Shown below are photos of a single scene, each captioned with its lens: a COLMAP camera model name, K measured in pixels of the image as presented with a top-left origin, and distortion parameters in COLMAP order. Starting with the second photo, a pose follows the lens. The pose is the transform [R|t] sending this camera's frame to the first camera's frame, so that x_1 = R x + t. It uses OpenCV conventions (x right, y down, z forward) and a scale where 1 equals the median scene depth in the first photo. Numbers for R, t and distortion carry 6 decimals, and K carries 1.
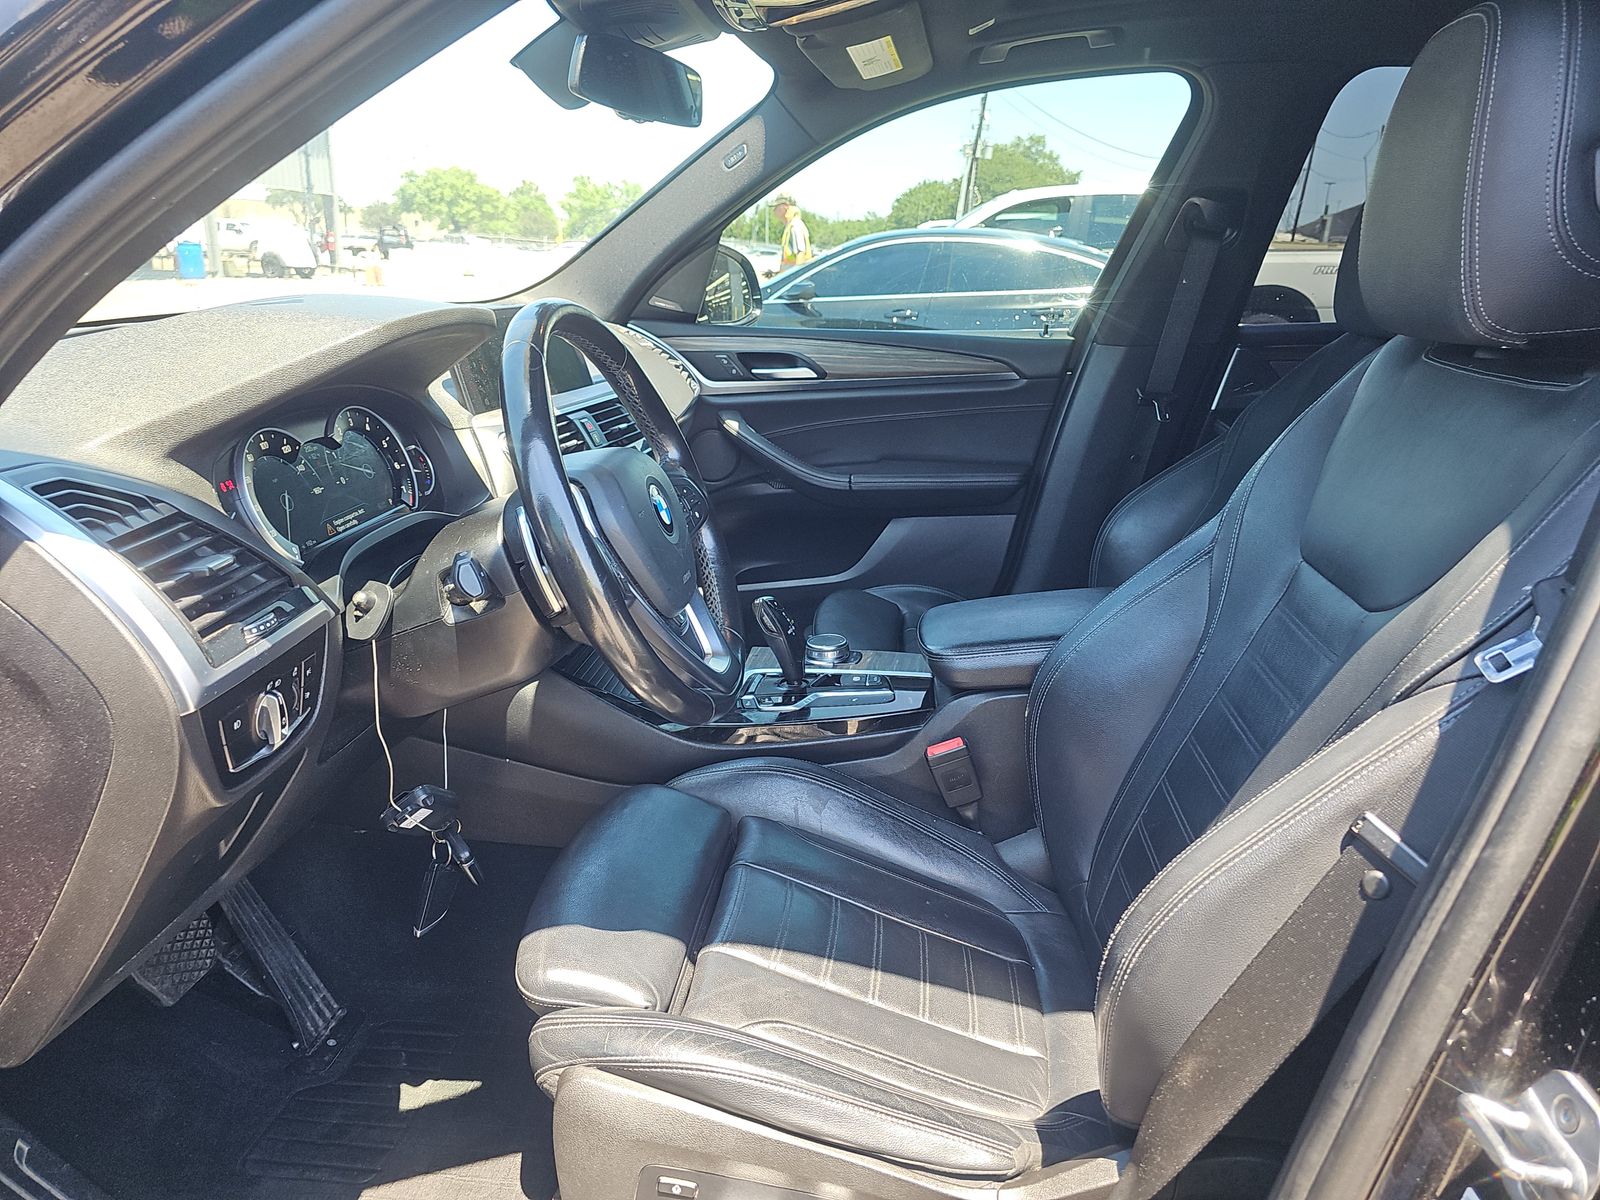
lens RADIAL K [[1046.0, 0, 800.0], [0, 1046.0, 600.0], [0, 0, 1]] dist [0.035975, -0.047886]
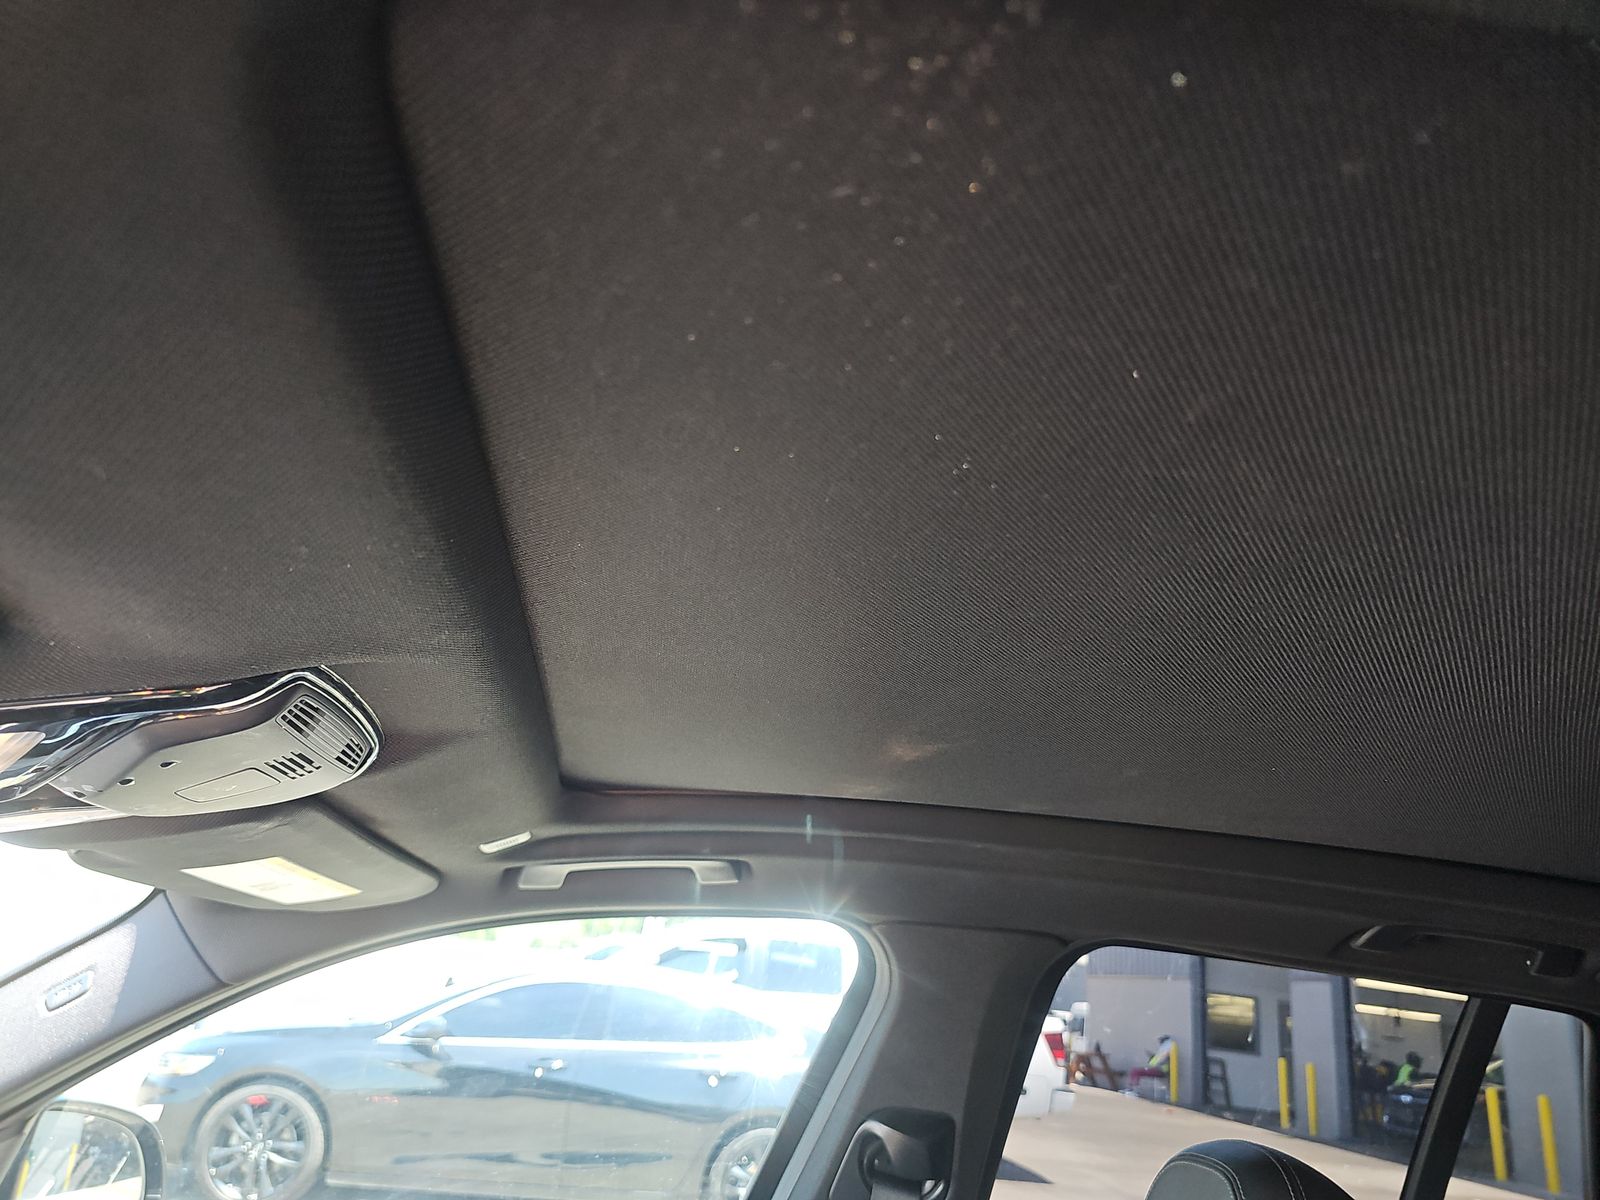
lens RADIAL K [[1046.0, 0, 800.0], [0, 1046.0, 600.0], [0, 0, 1]] dist [0.035975, -0.047886]
pose [[0.959365, 0.151169, 0.238256, 0.146376], [0.023476, 0.798691, -0.601283, -0.261273], [-0.281188, 0.582443, 0.762688, 0.381991]]
